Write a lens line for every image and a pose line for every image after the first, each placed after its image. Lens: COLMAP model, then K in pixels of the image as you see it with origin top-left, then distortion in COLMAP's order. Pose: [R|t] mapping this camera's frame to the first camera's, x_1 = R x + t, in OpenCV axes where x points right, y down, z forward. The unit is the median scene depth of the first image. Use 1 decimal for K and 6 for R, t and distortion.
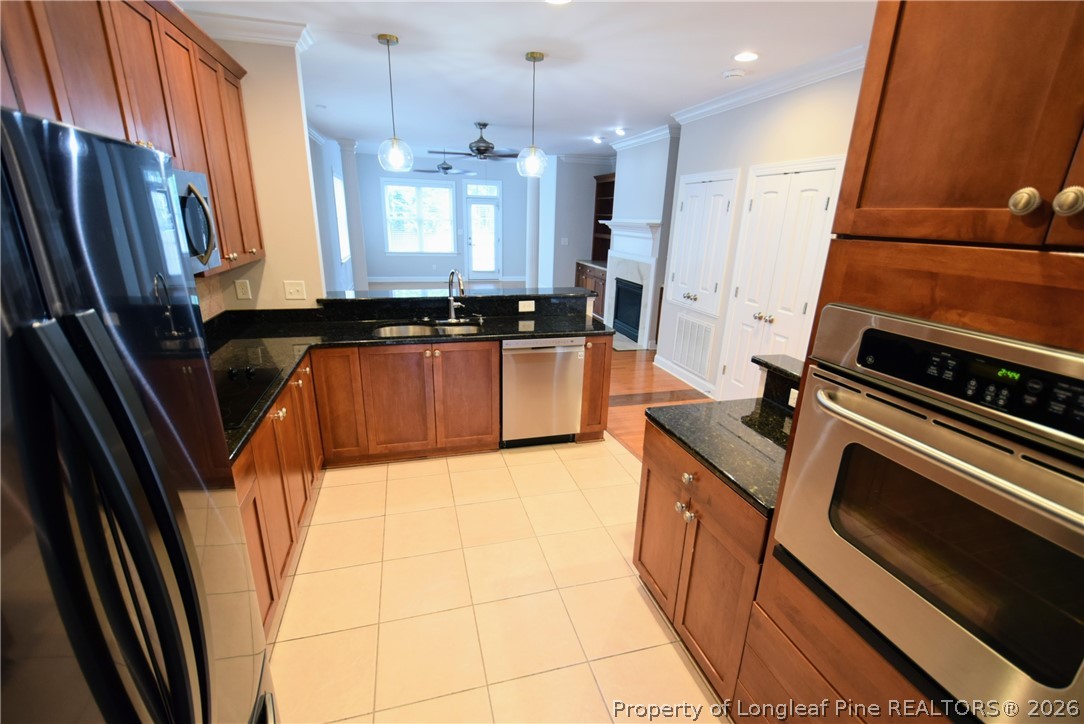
lens RADIAL K [[482.9, 0, 543.5], [0, 482.9, 382.6], [0, 0, 1]] dist [0.000885, -0.000227]
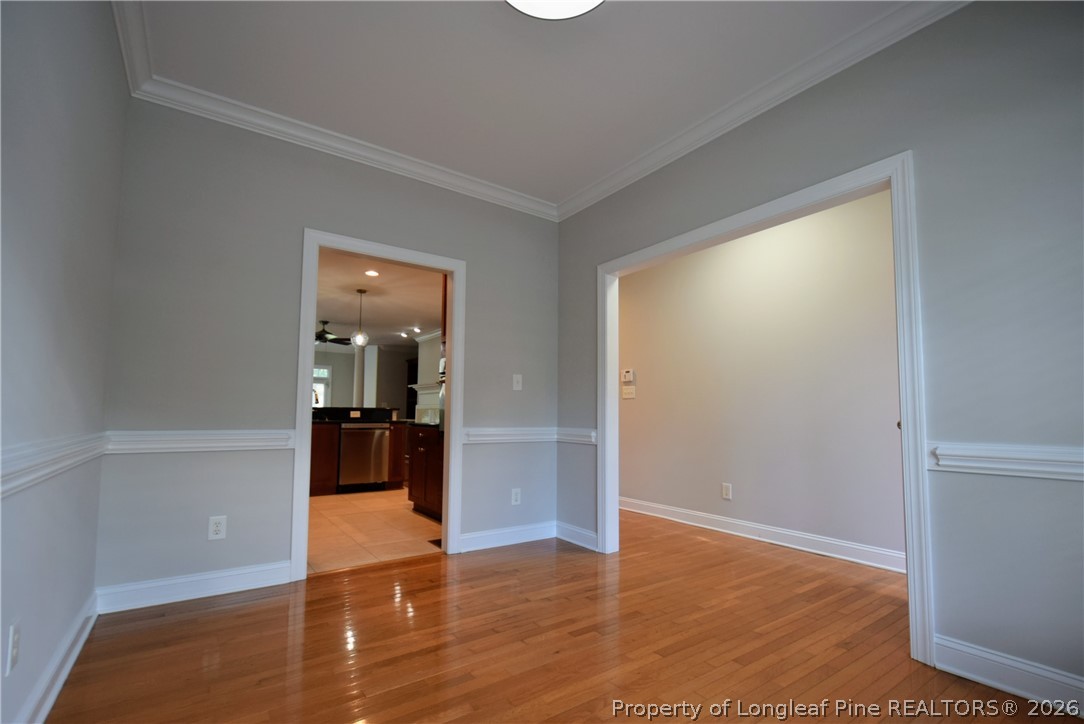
lens RADIAL K [[482.9, 0, 543.5], [0, 482.9, 382.6], [0, 0, 1]] dist [0.000885, -0.000227]
pose [[0.941020, 0.003680, 0.338330, 0.013788], [0.126303, 0.923838, -0.361345, 0.441425], [-0.313892, 0.382765, 0.868886, -0.740307]]
